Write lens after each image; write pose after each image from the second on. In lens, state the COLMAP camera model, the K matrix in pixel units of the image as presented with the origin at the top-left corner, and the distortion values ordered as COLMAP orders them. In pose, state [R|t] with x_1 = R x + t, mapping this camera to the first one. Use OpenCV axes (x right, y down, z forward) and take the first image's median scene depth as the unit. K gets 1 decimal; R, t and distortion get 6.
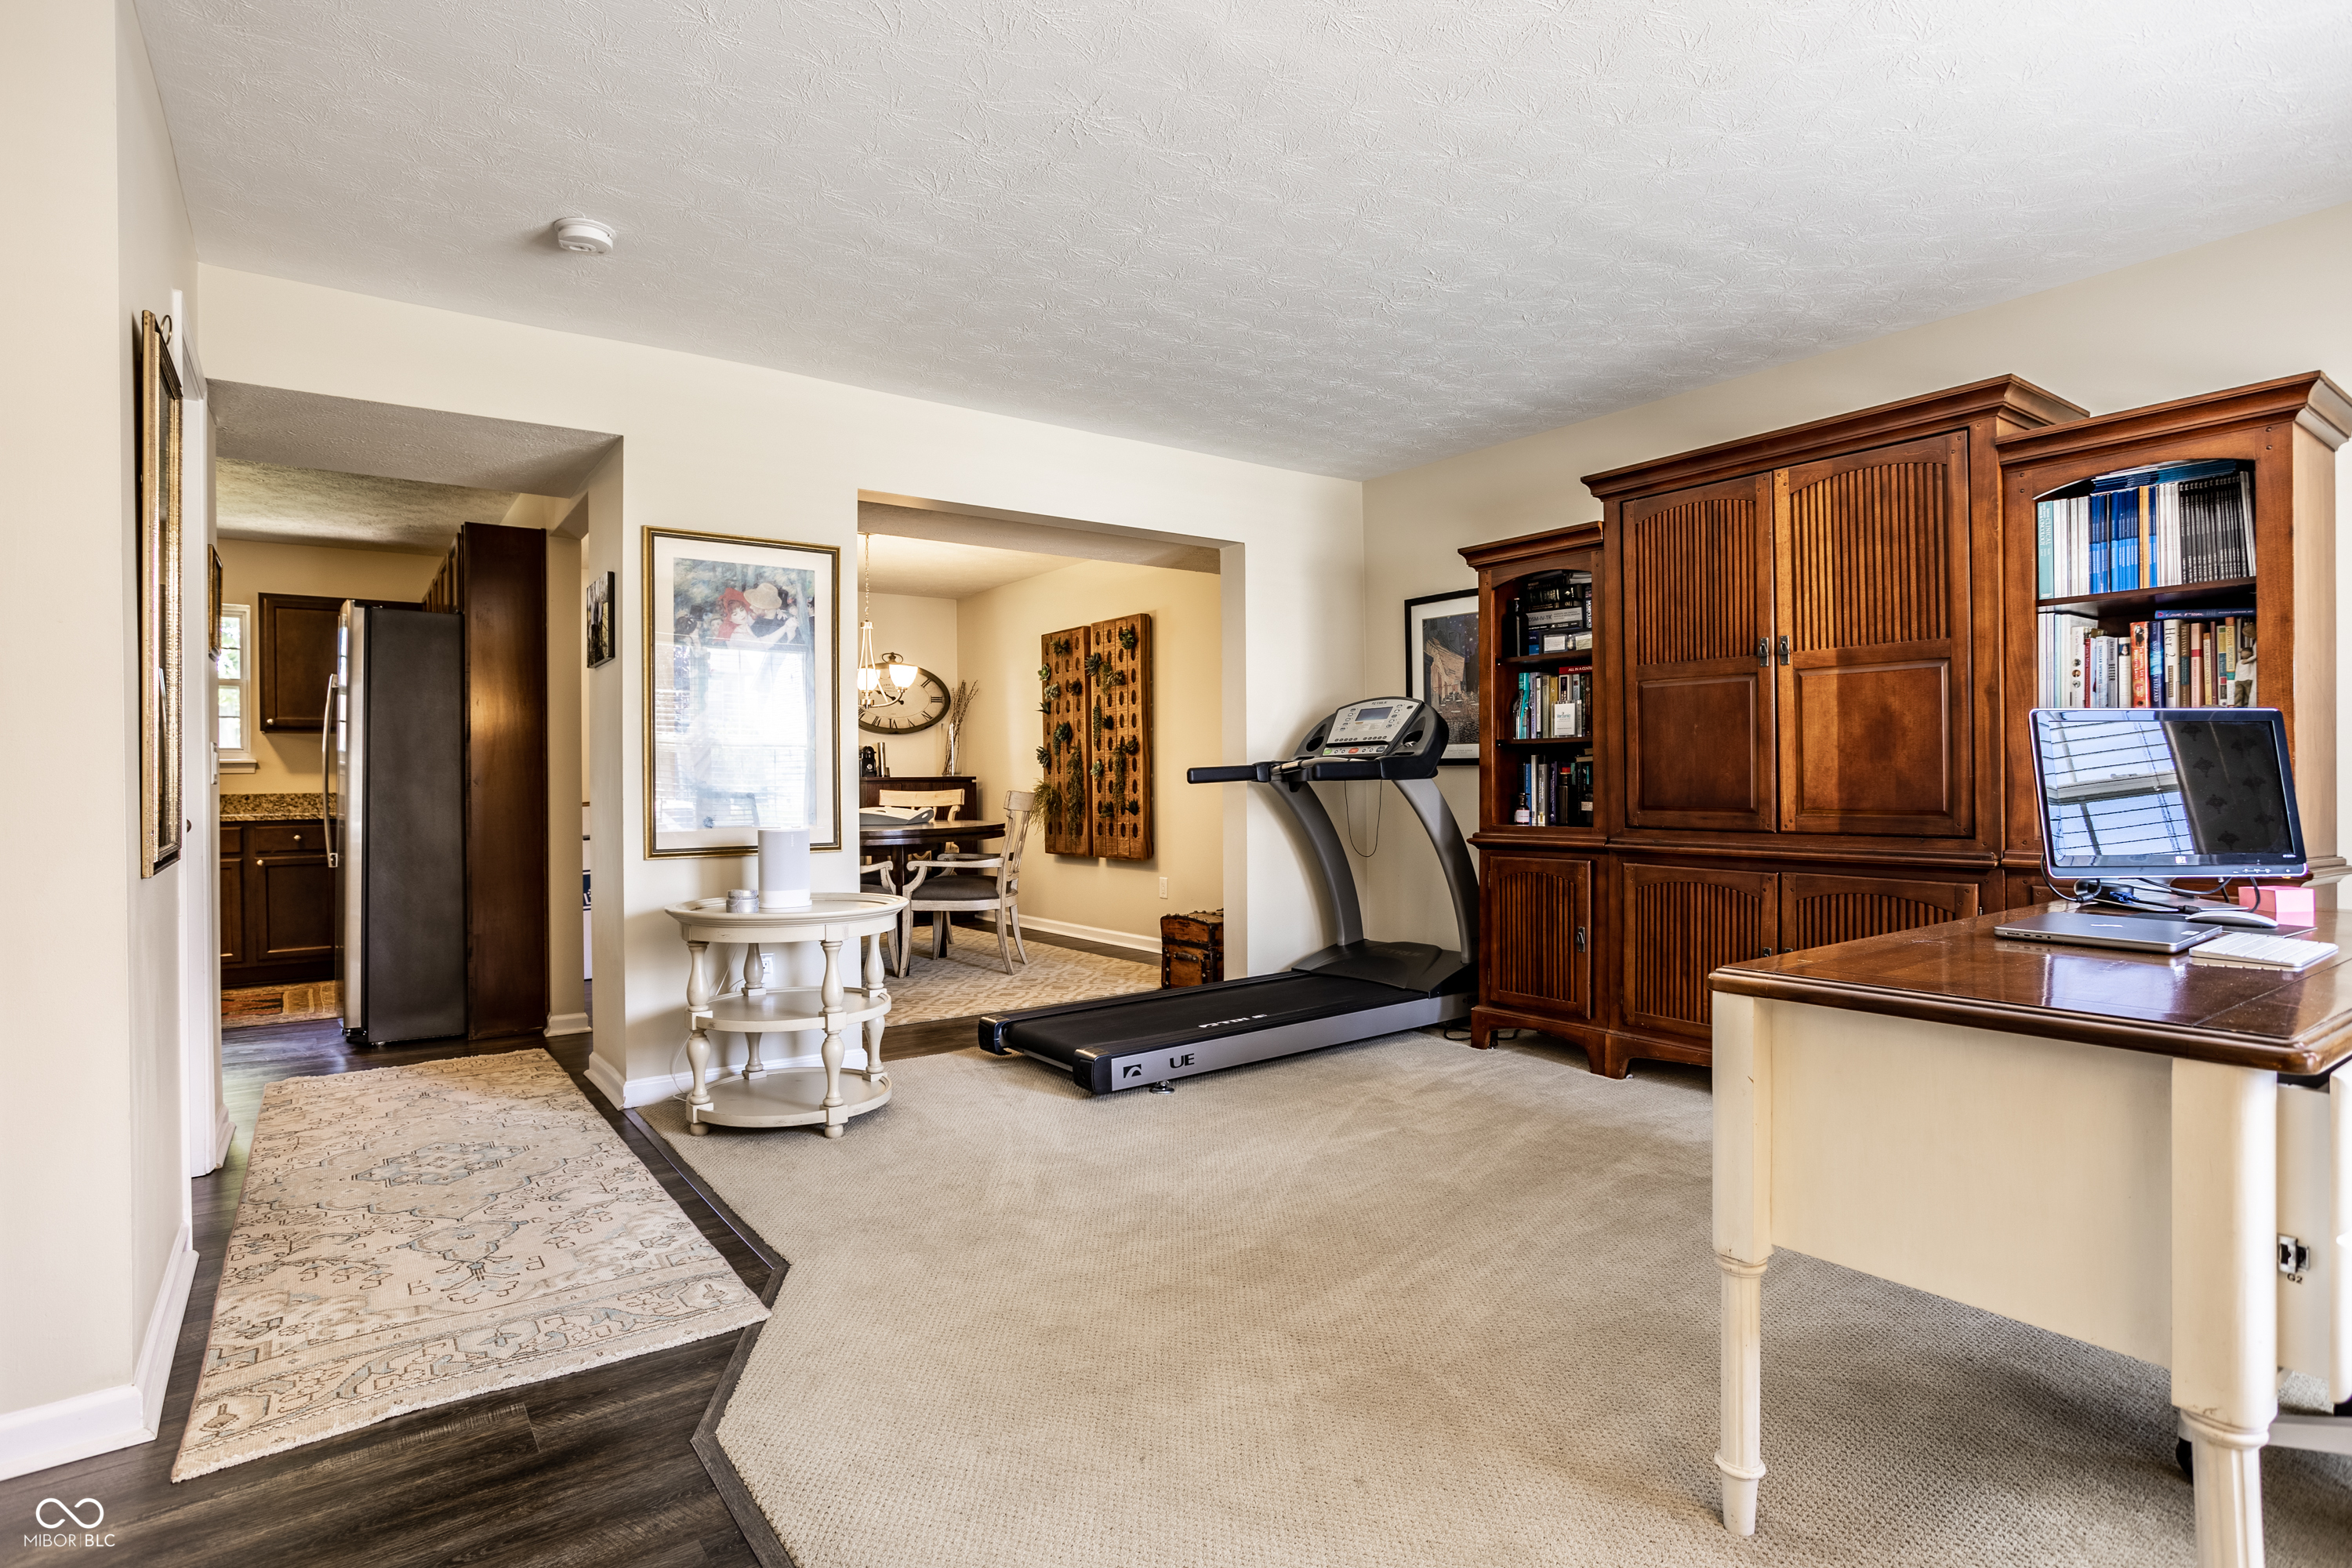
lens RADIAL K [[1196.6, 0, 1174.7], [0, 1196.6, 775.2], [0, 0, 1]] dist [-0.045928, 0.023045]
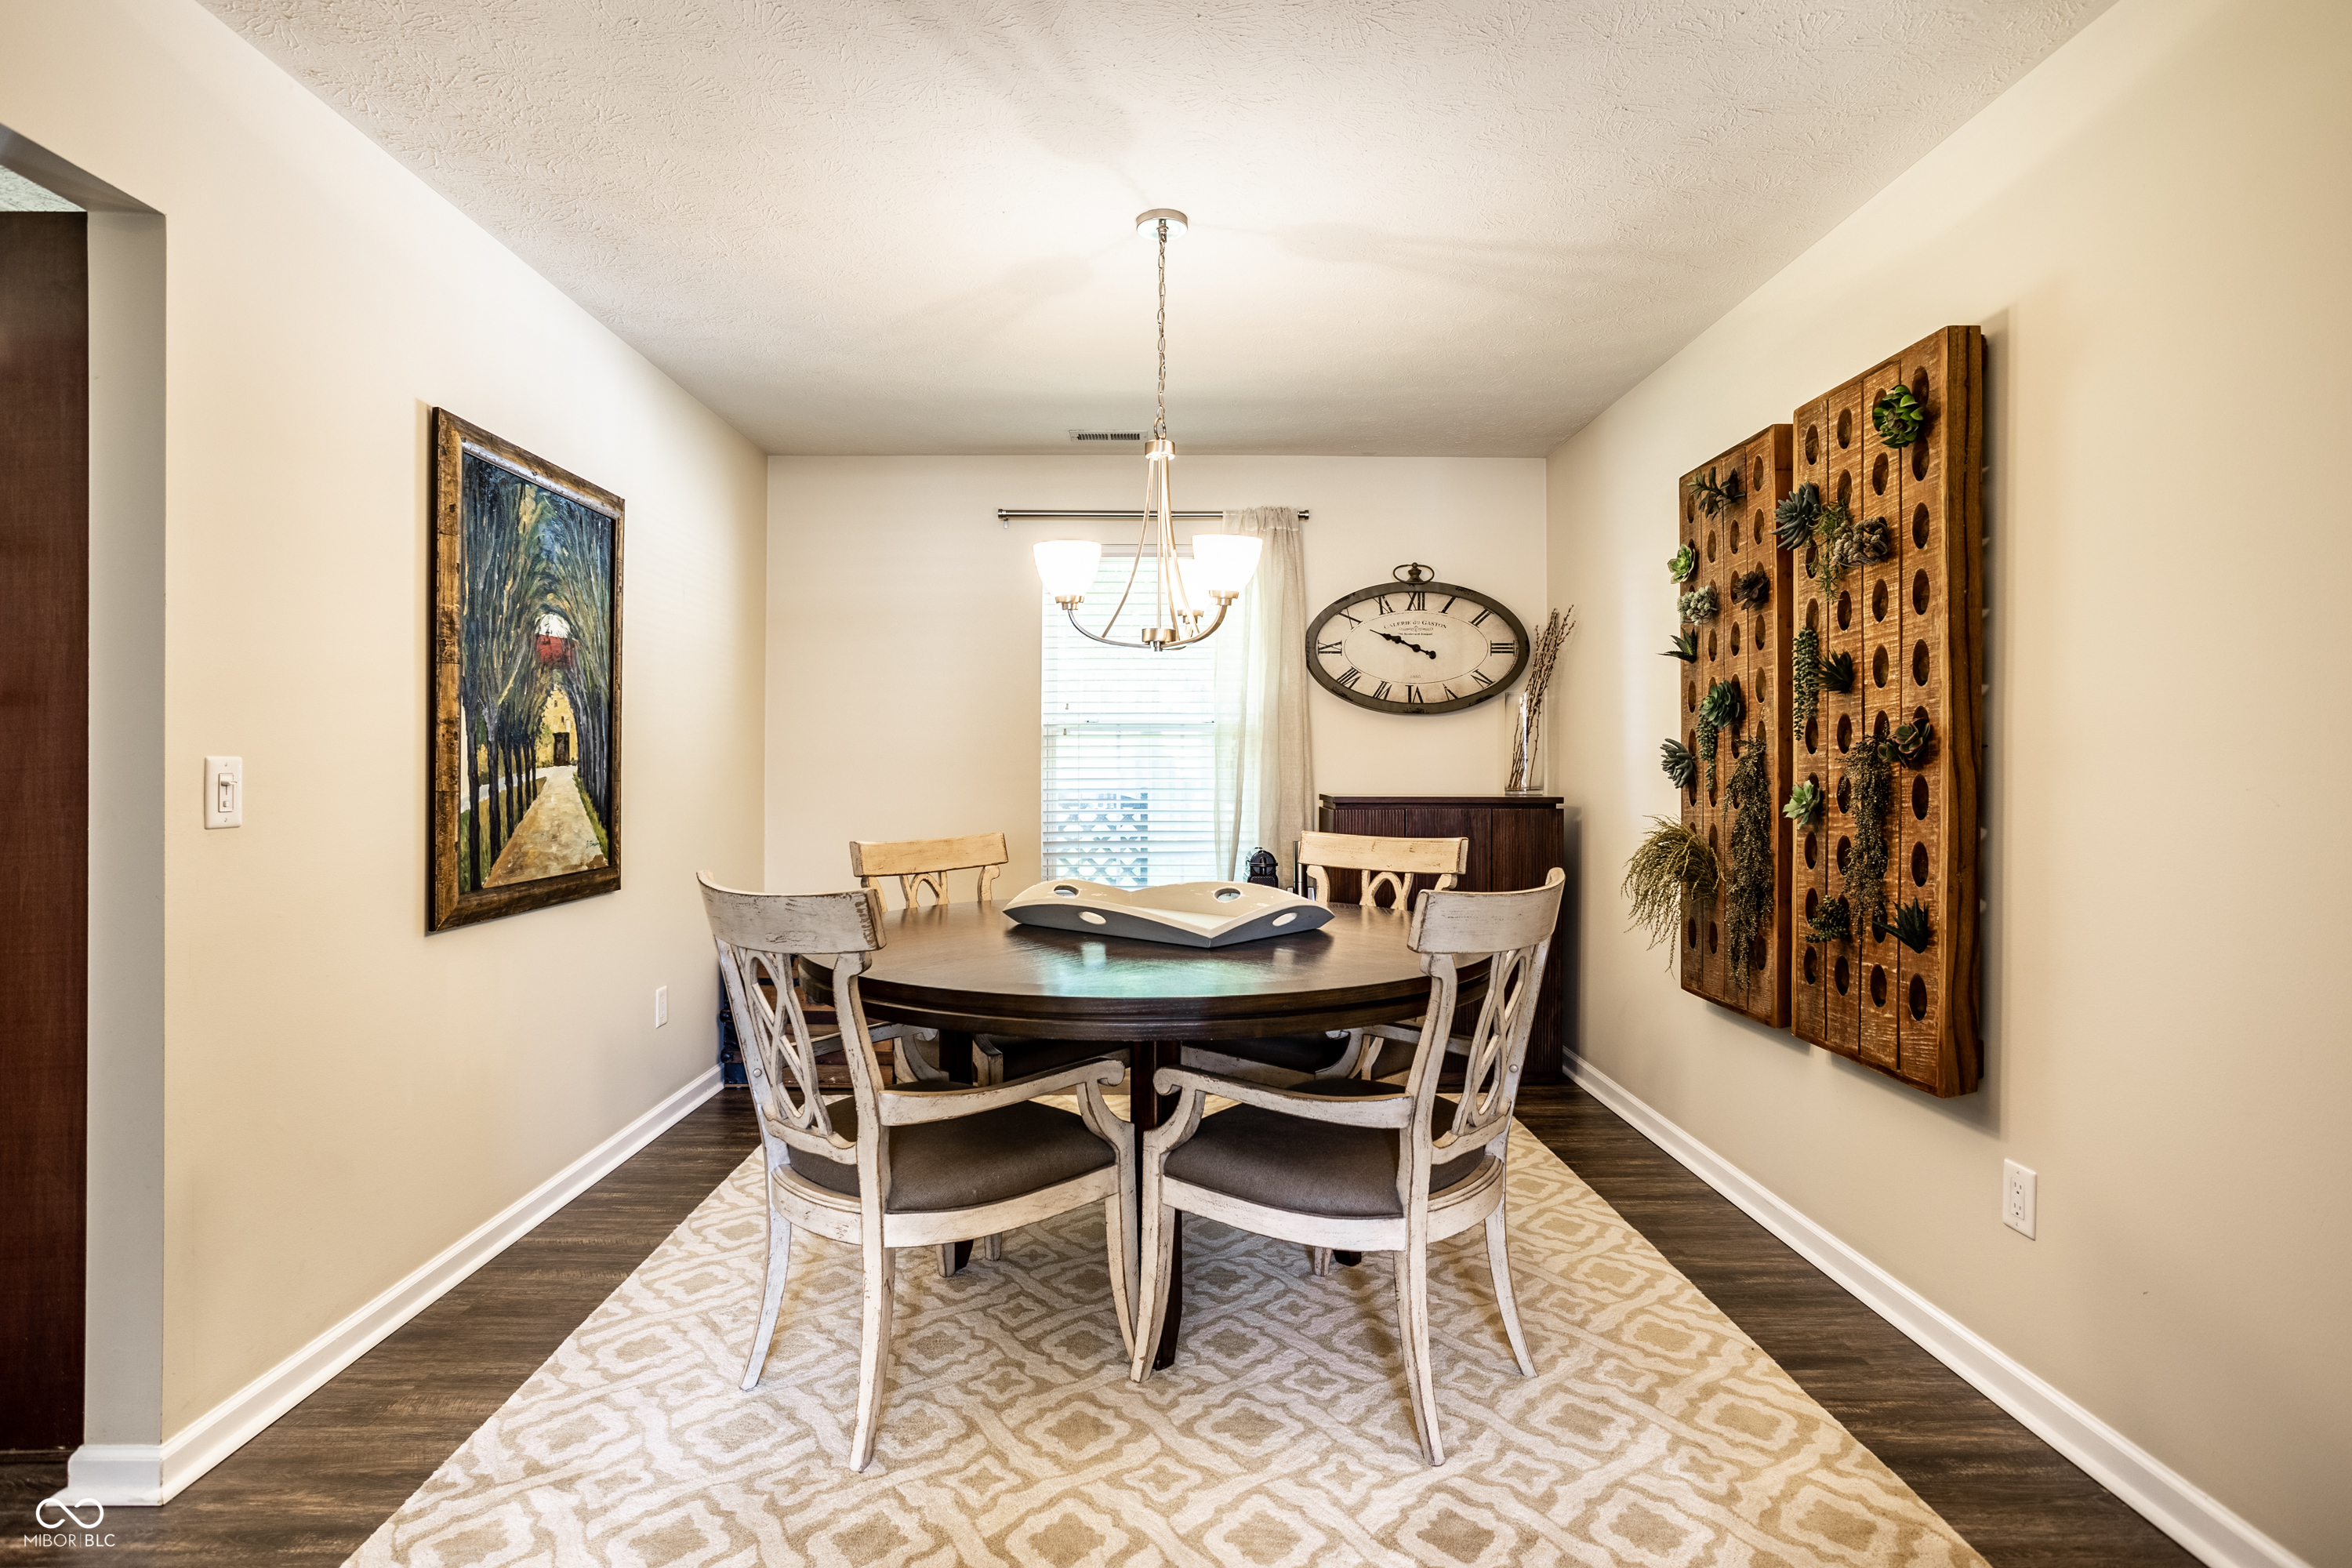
lens RADIAL K [[1196.6, 0, 1173.6], [0, 1196.6, 770.9], [0, 0, 1]] dist [-0.045928, 0.023045]
pose [[0.813421, 0.016997, -0.581426, -0.011997], [-0.011237, 0.999846, 0.013508, -0.017740], [0.581566, -0.004455, 0.813487, 0.600596]]
